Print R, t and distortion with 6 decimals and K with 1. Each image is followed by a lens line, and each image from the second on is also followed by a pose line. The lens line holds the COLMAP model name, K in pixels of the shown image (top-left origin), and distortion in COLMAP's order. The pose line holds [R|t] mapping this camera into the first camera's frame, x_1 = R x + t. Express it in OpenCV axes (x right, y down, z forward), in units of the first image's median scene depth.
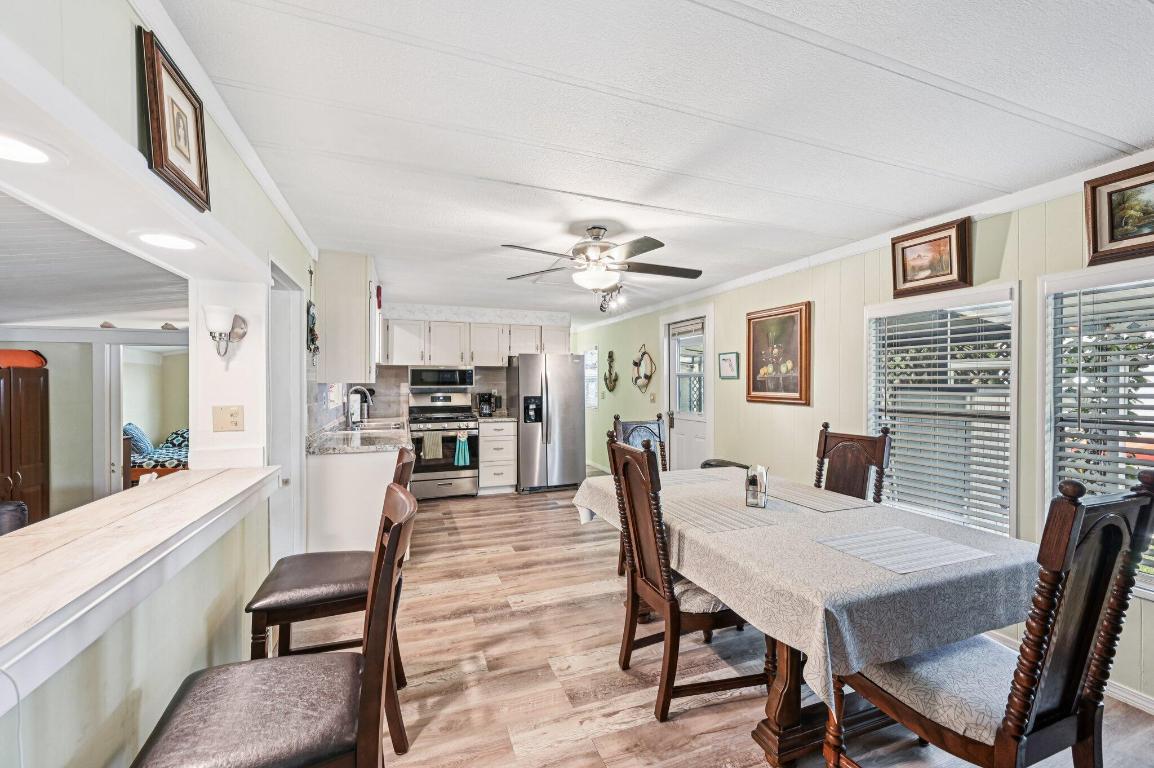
lens RADIAL K [[454.5, 0, 580.3], [0, 454.5, 384.5], [0, 0, 1]] dist [-0.003603, 0.000459]
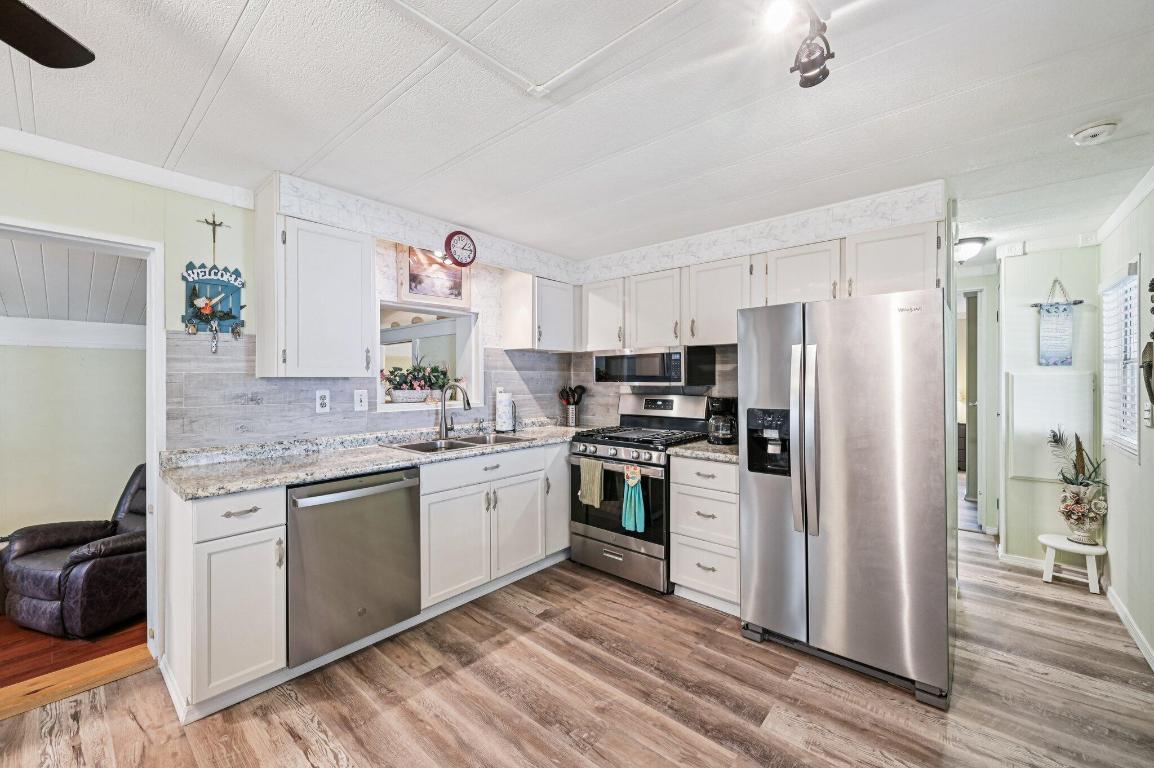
lens RADIAL K [[454.5, 0, 574.5], [0, 454.5, 380.1], [0, 0, 1]] dist [-0.003603, 0.000459]
pose [[0.471985, -0.001249, -0.881606, 0.185242], [-0.001646, 0.999996, -0.002298, 0.001931], [0.881605, 0.002536, 0.471981, 0.697687]]
